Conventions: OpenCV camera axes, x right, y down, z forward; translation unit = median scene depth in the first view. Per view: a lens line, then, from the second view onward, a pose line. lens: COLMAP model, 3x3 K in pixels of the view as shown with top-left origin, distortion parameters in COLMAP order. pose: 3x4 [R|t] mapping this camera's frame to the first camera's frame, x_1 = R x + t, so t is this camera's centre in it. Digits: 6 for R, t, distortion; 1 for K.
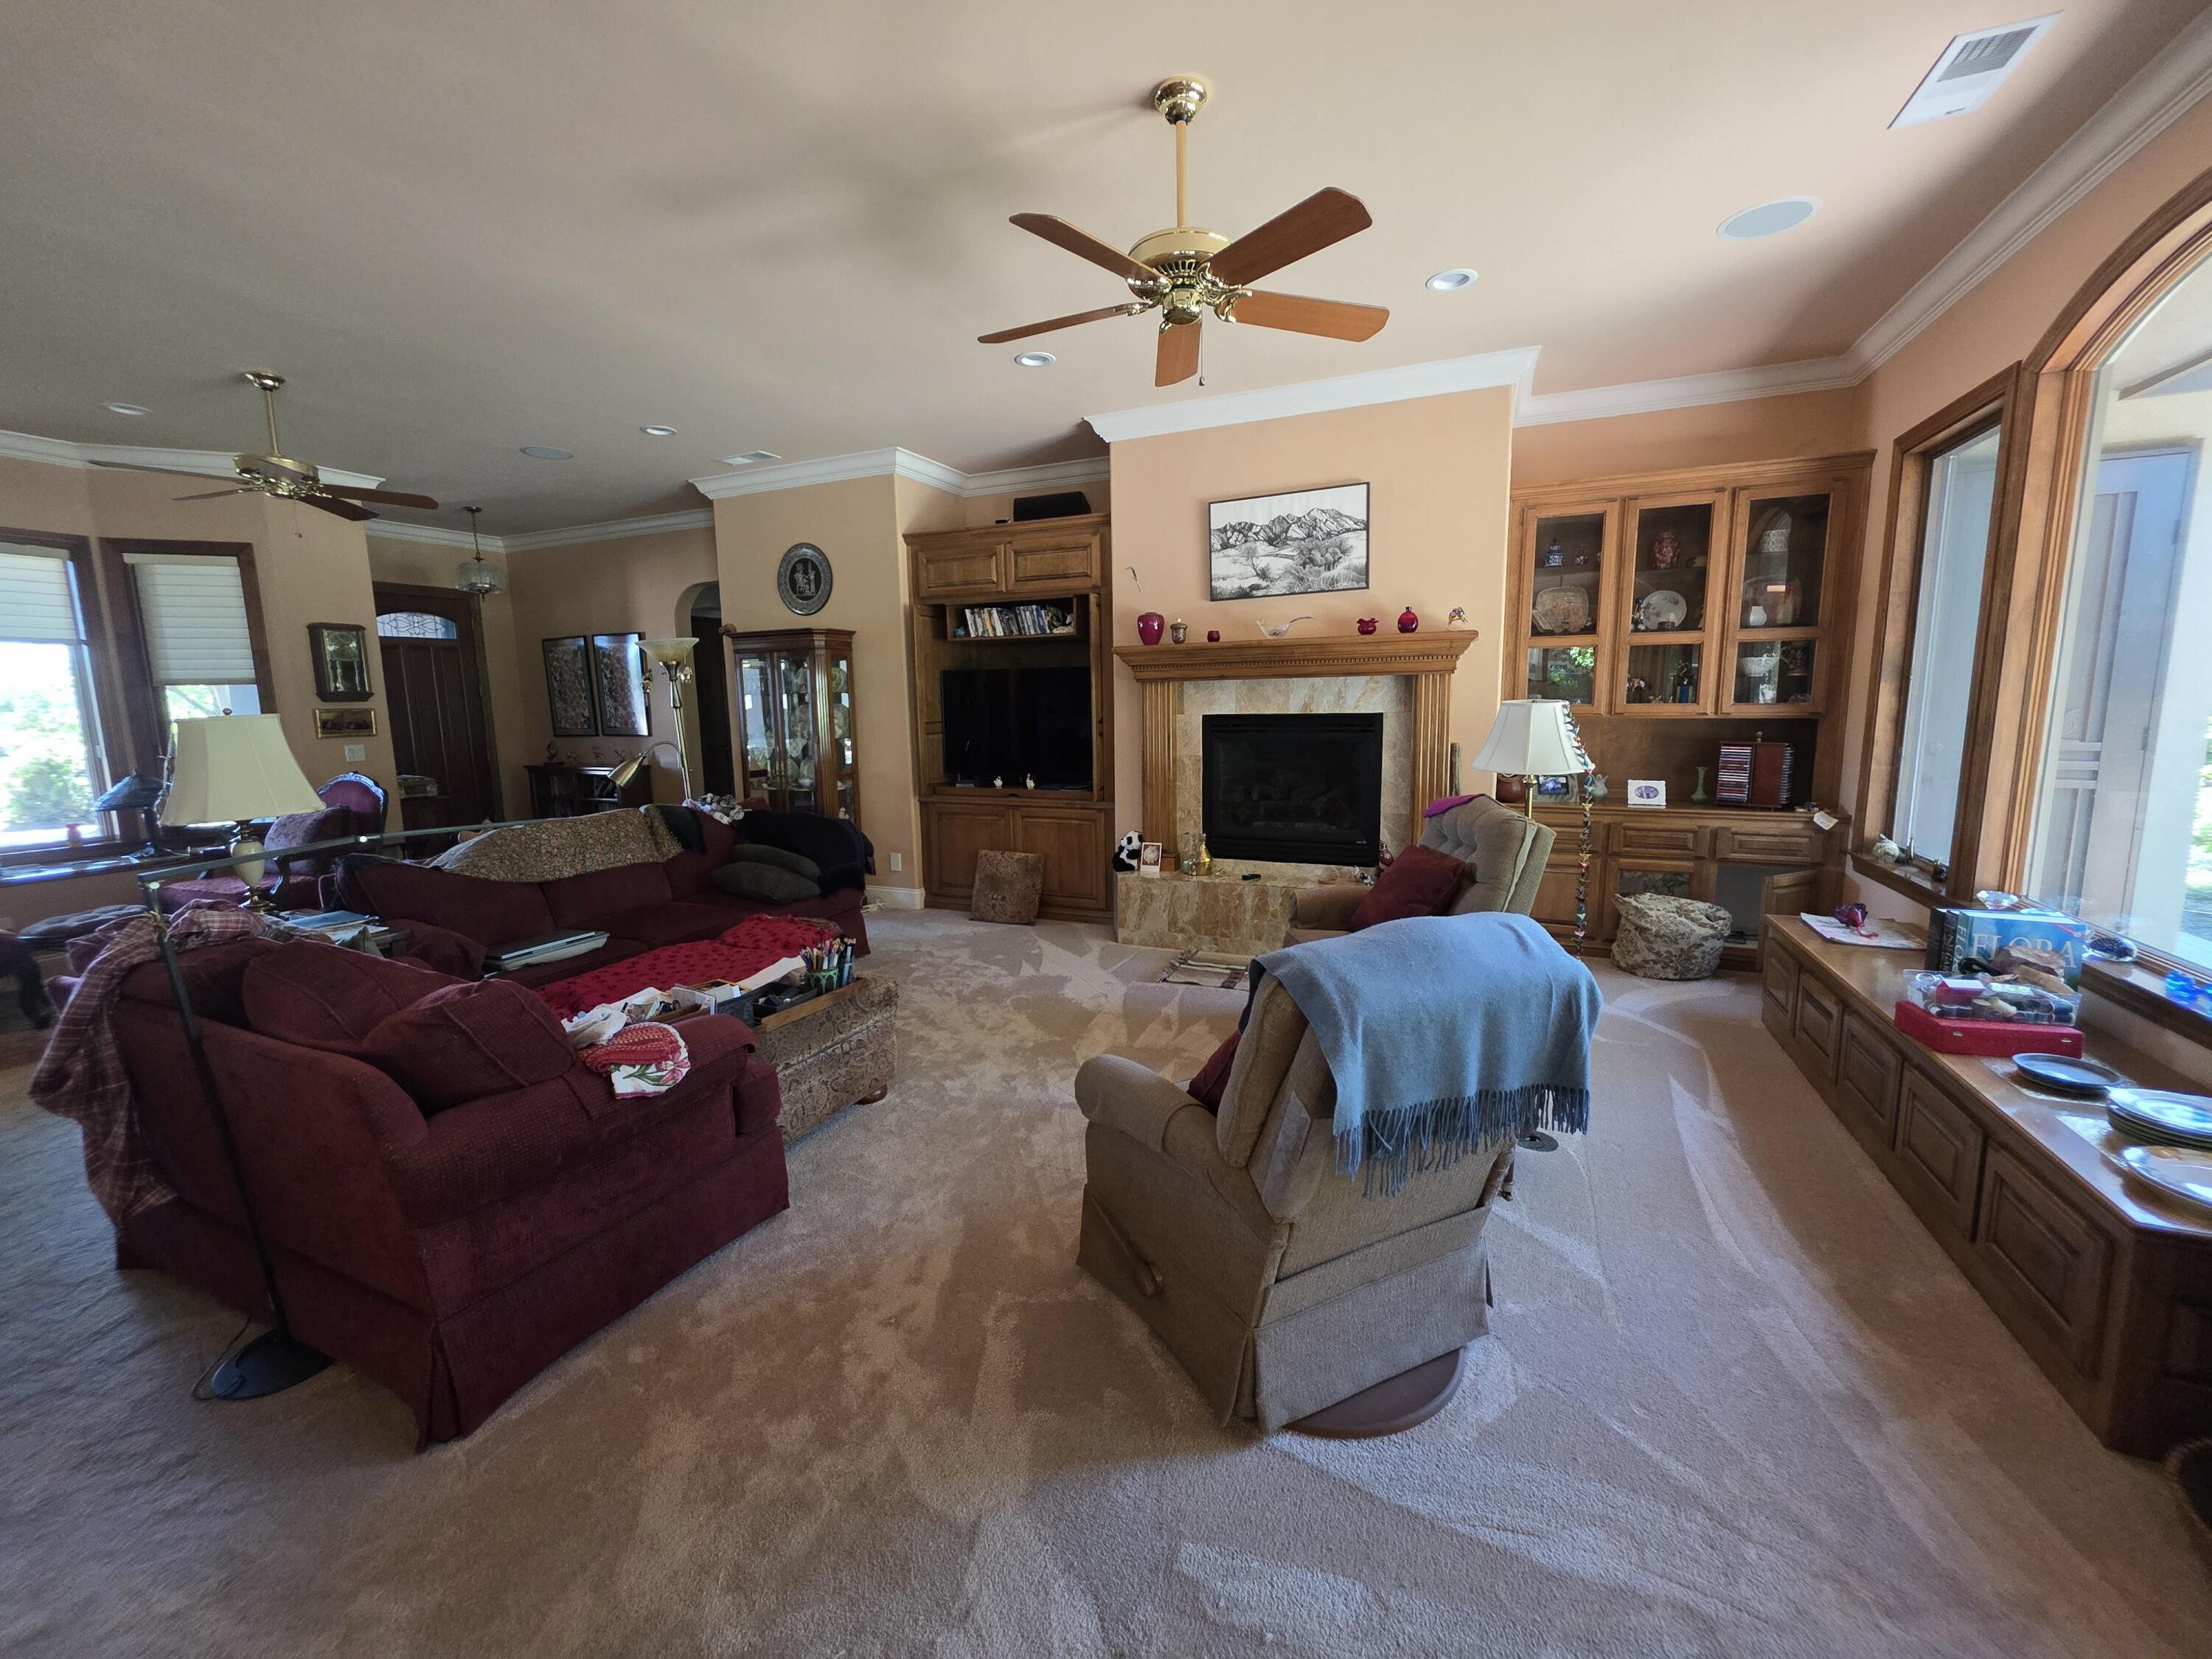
lens RADIAL K [[885.1, 0, 1104.1], [0, 885.1, 828.2], [0, 0, 1]] dist [0.002300, -0.000242]
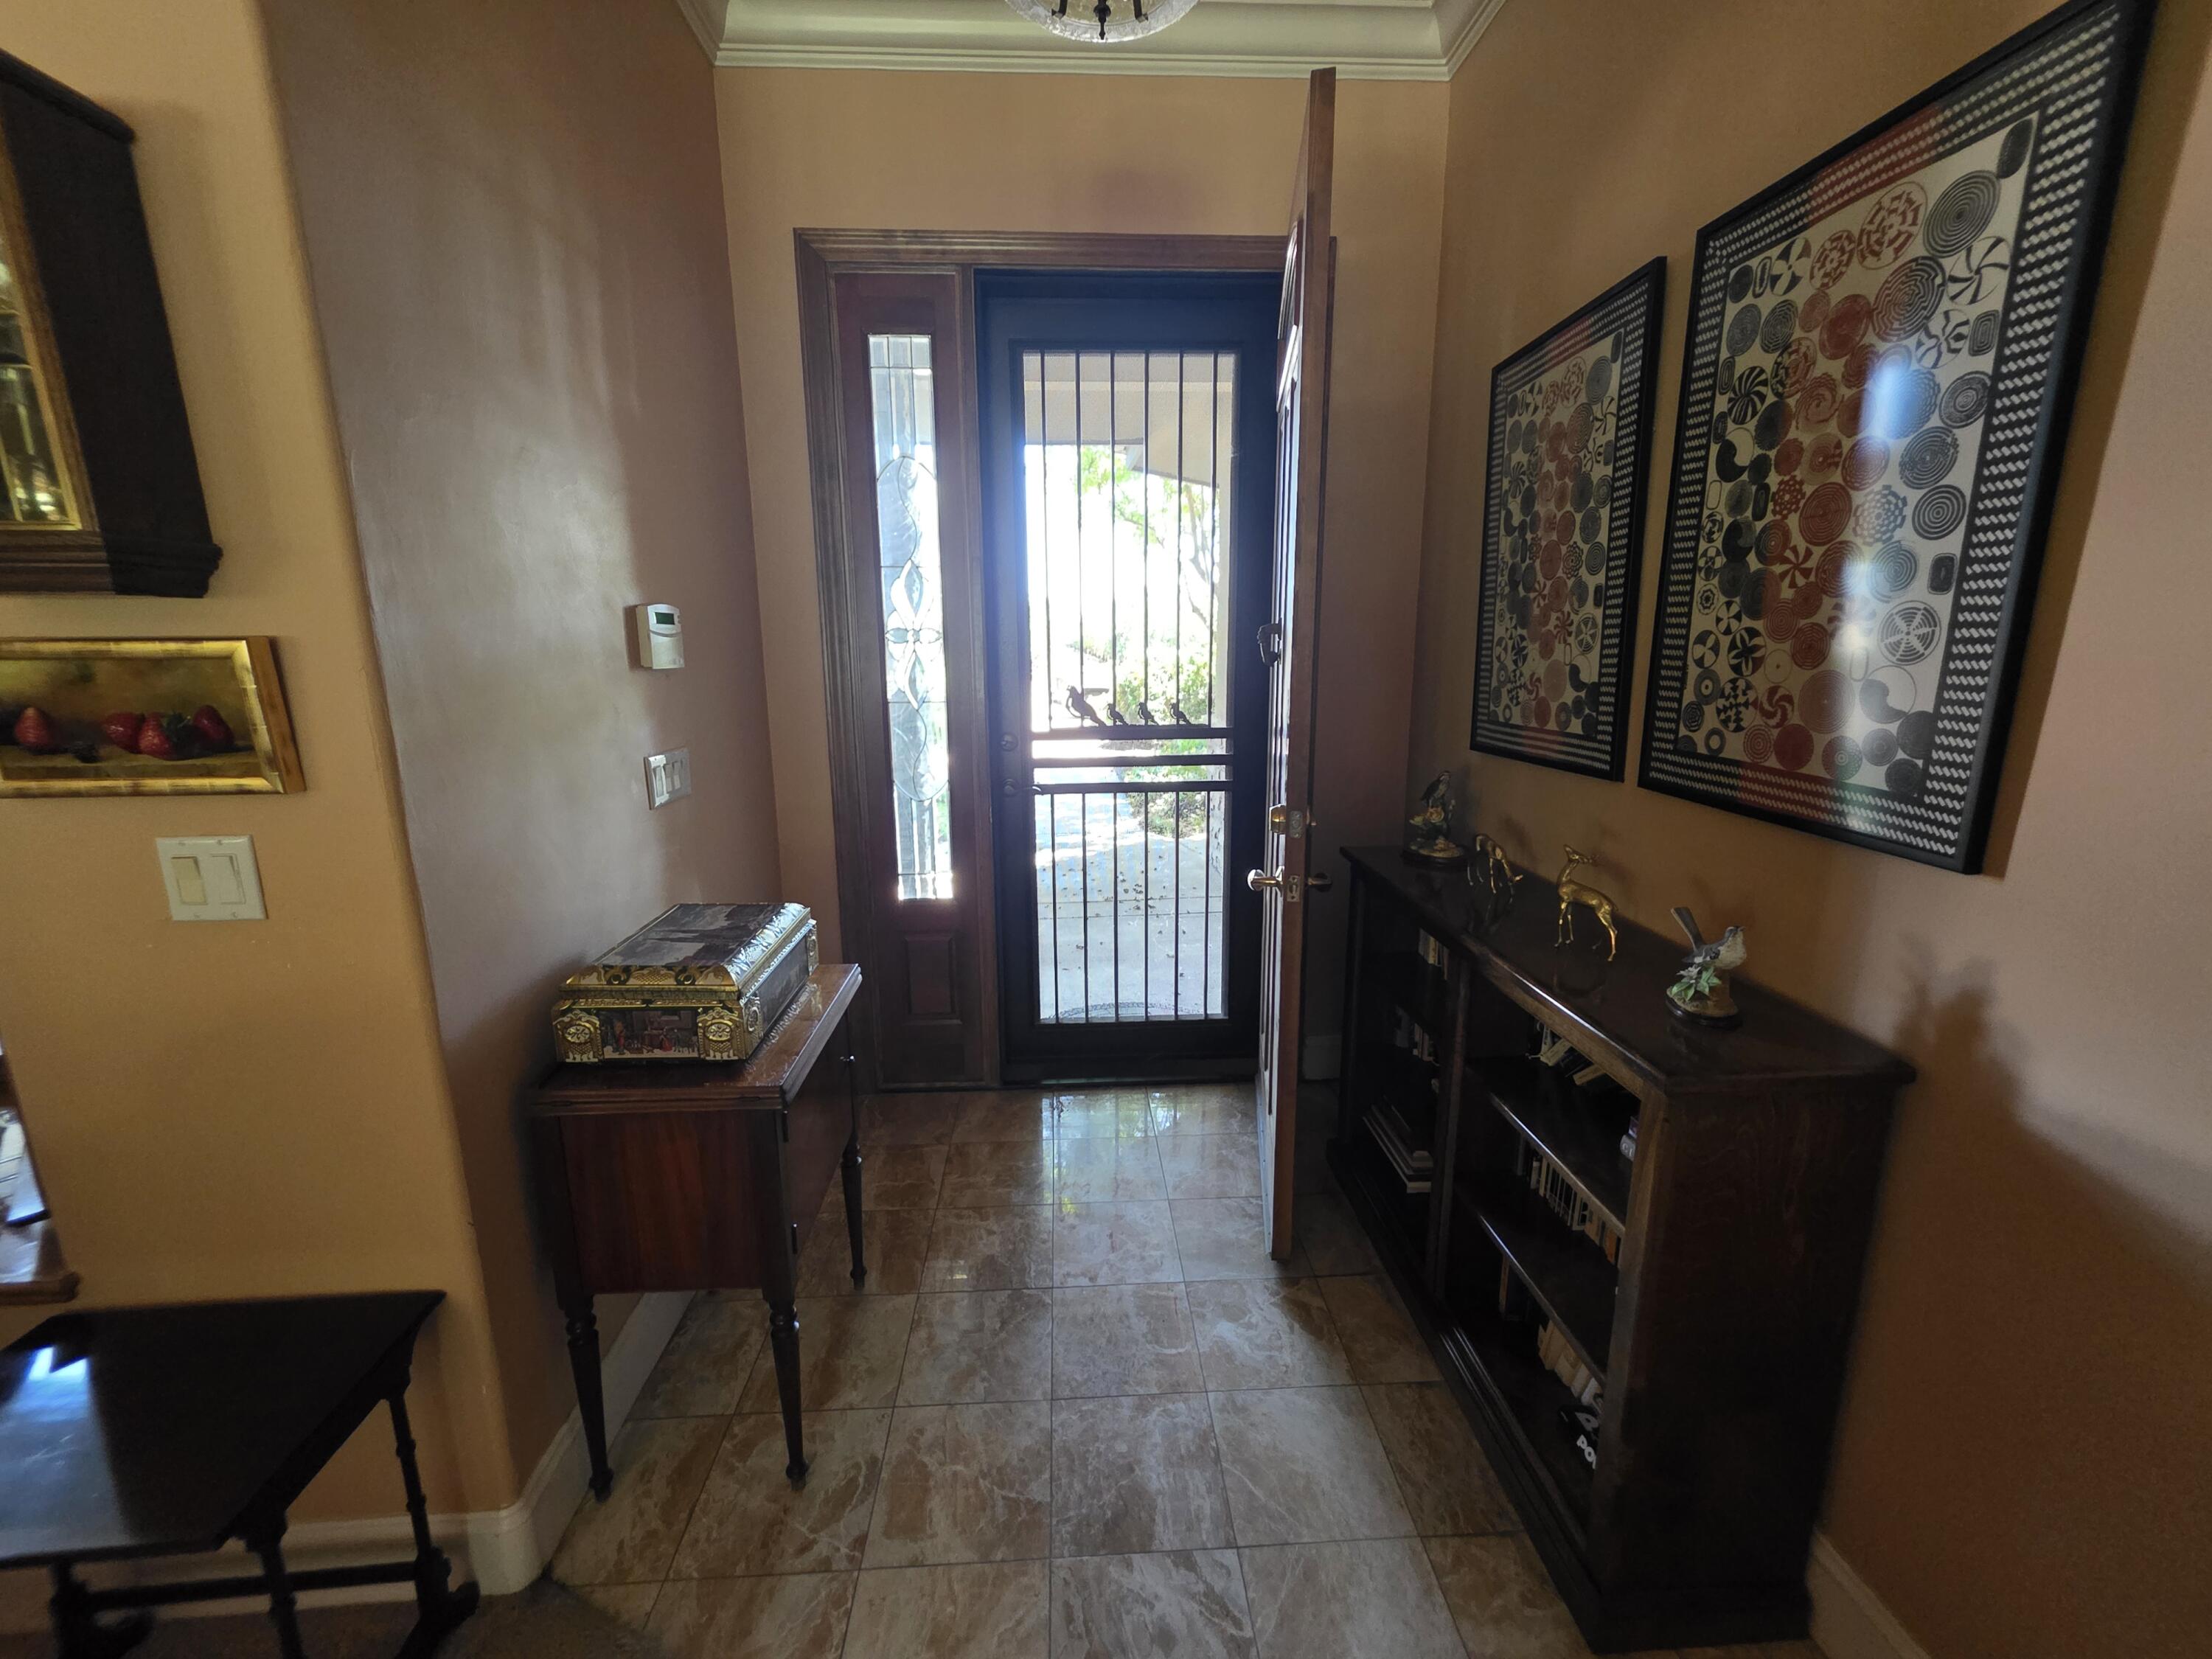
lens RADIAL K [[885.1, 0, 1105.3], [0, 885.1, 829.8], [0, 0, 1]] dist [0.002300, -0.000242]
pose [[0.450710, 0.197373, -0.870577, -0.456572], [-0.125943, 0.979555, 0.156878, -0.113528], [0.883741, 0.038936, 0.466353, 0.821821]]
